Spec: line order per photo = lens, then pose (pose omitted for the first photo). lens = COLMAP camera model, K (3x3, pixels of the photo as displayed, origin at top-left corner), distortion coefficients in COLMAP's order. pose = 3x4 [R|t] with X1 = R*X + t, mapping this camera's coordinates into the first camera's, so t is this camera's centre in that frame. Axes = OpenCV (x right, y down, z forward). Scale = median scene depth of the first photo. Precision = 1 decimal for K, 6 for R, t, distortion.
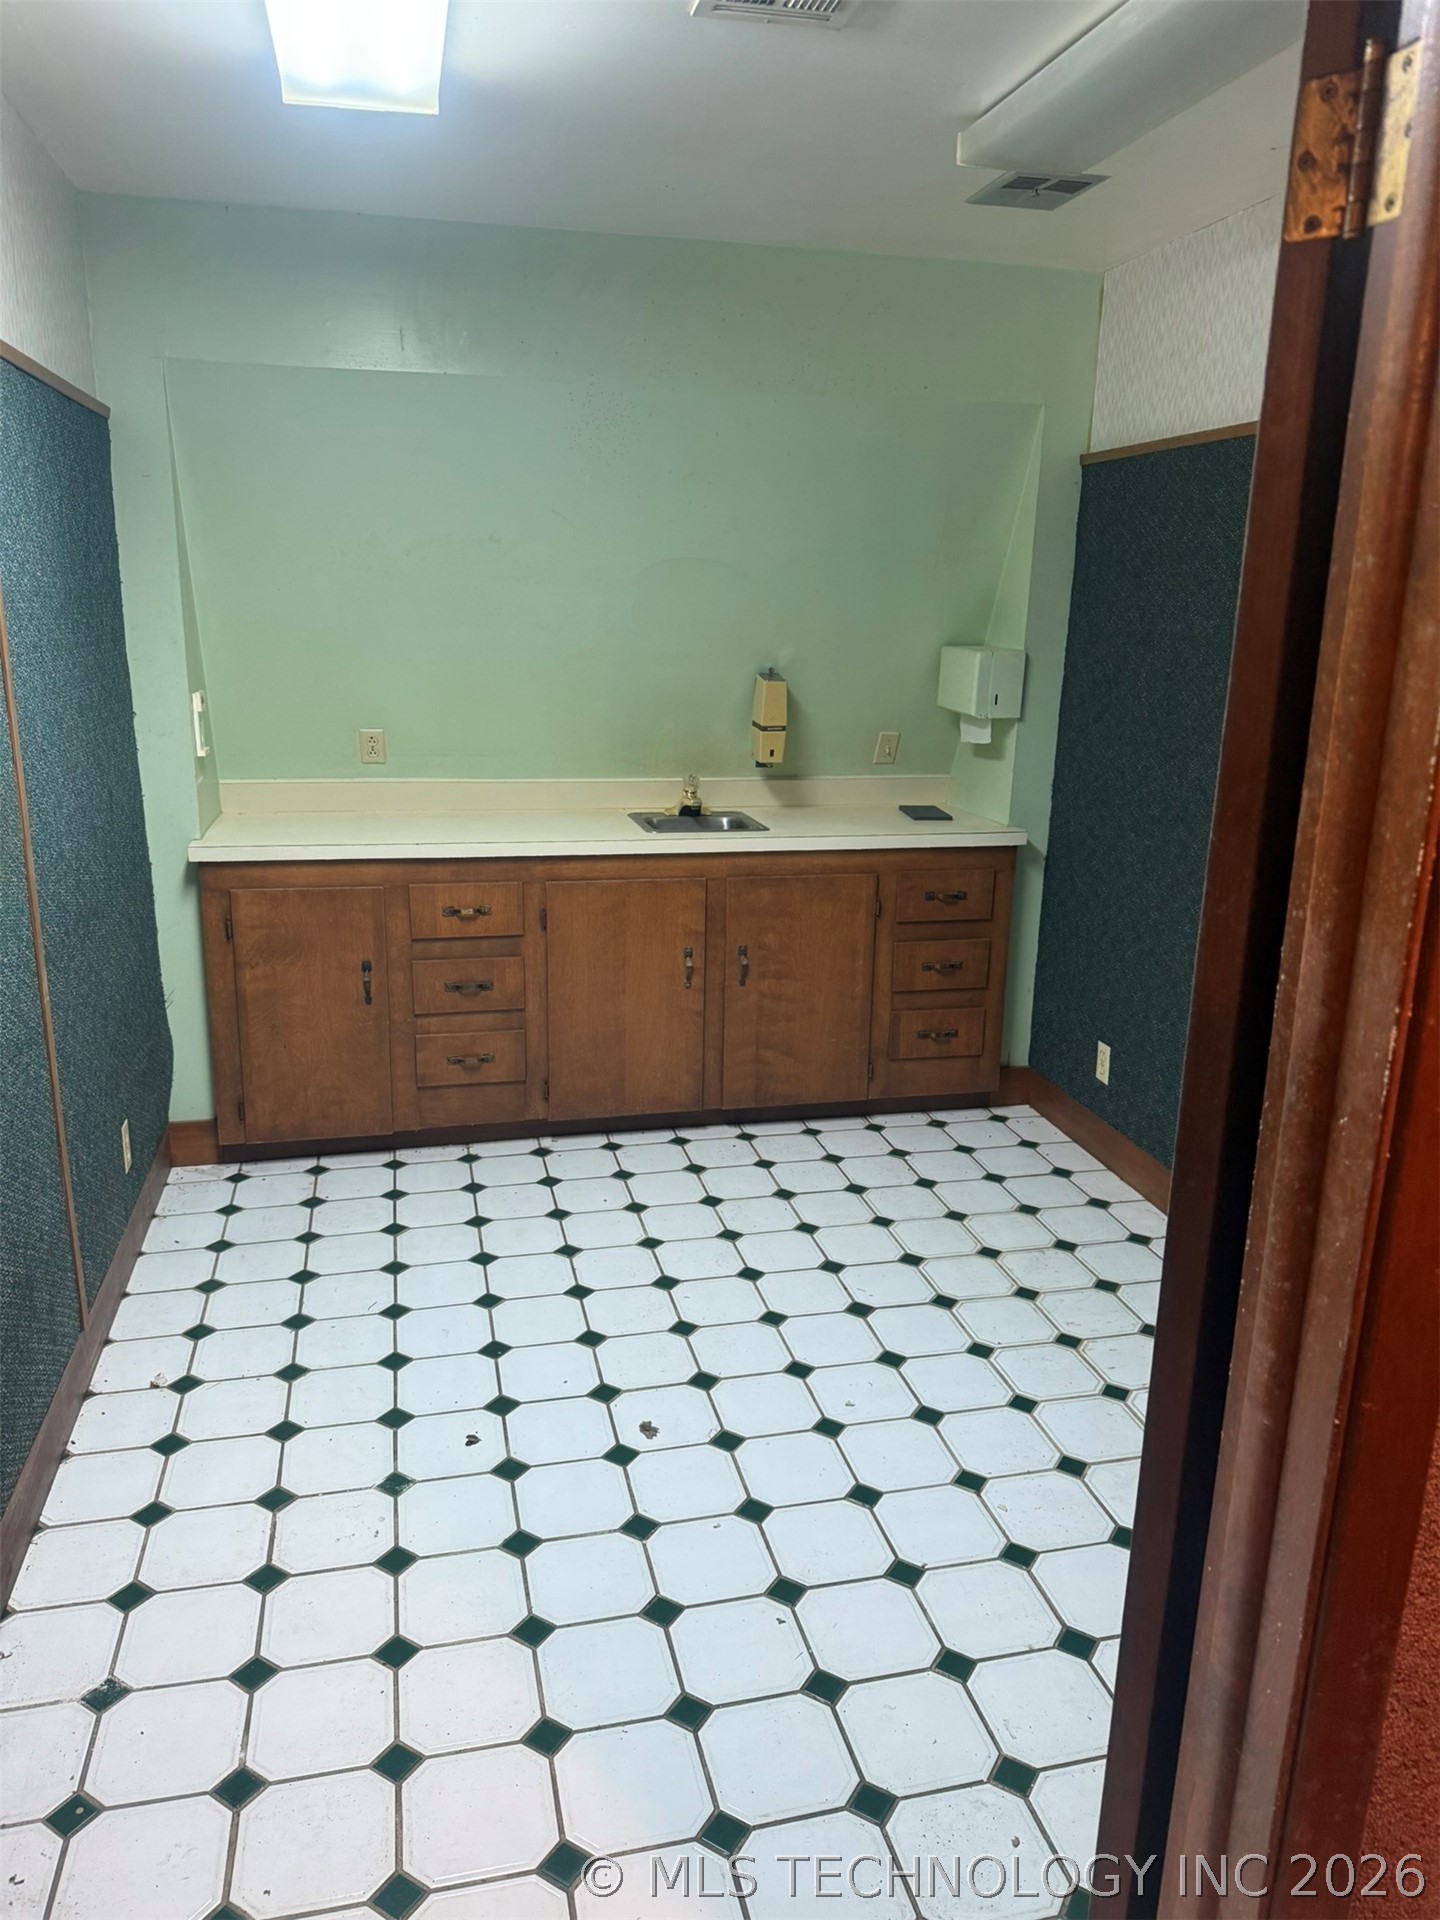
lens RADIAL K [[1335.7, 0, 720.0], [0, 1335.7, 960.0], [0, 0, 1]] dist [0.192222, -0.342923]
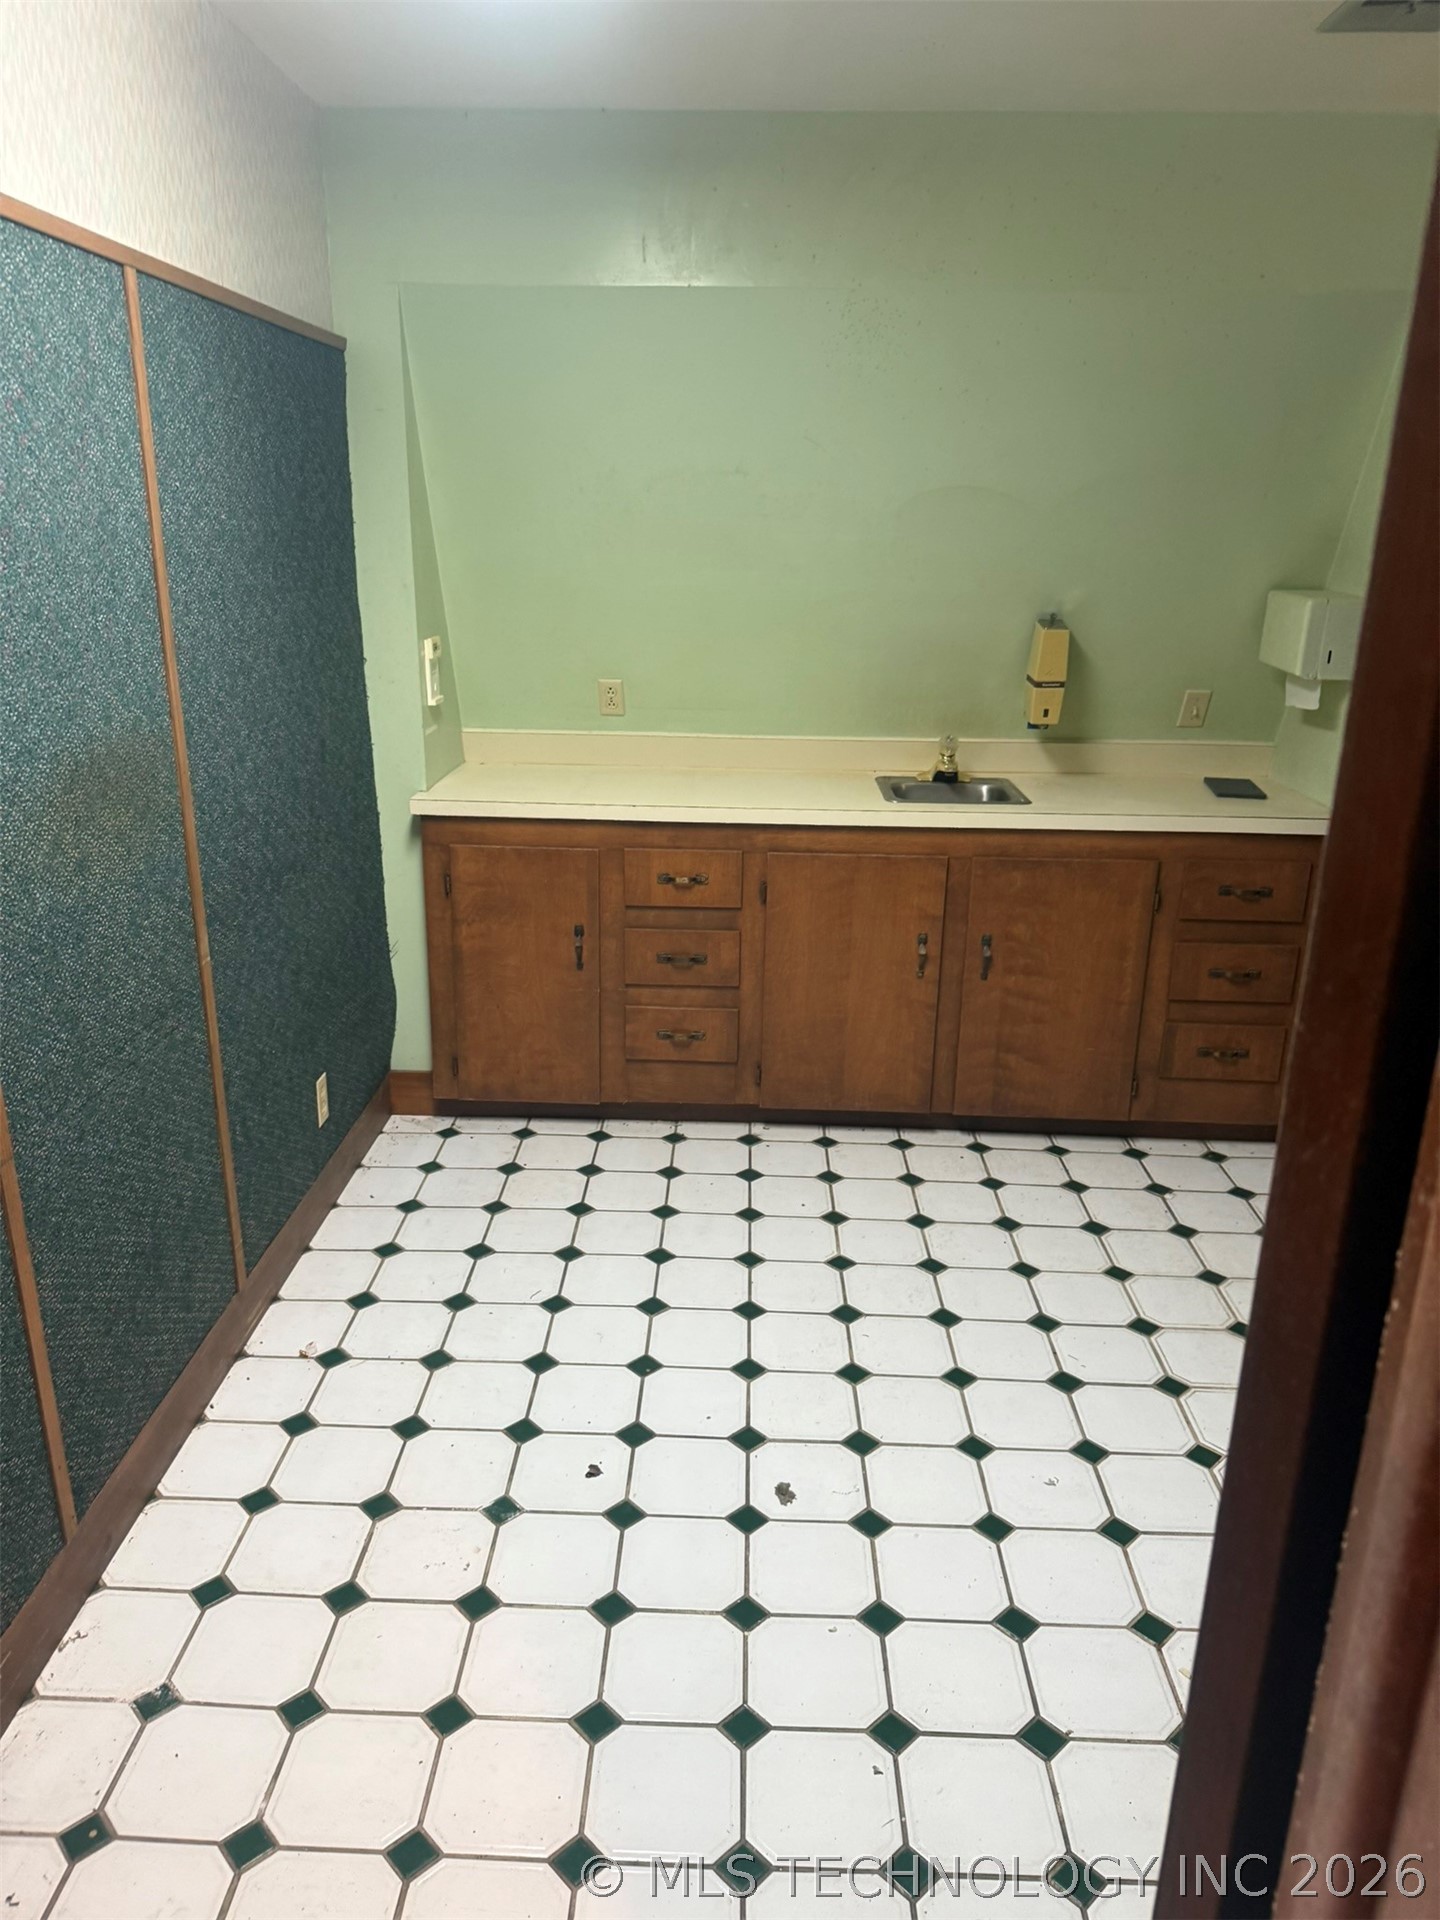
lens RADIAL K [[1335.7, 0, 720.0], [0, 1335.7, 960.0], [0, 0, 1]] dist [0.192222, -0.342923]
pose [[0.965120, 0.077580, -0.250050, 0.073051], [-0.064967, 0.996182, 0.058318, -0.035843], [0.253620, -0.040039, 0.966475, 0.102798]]
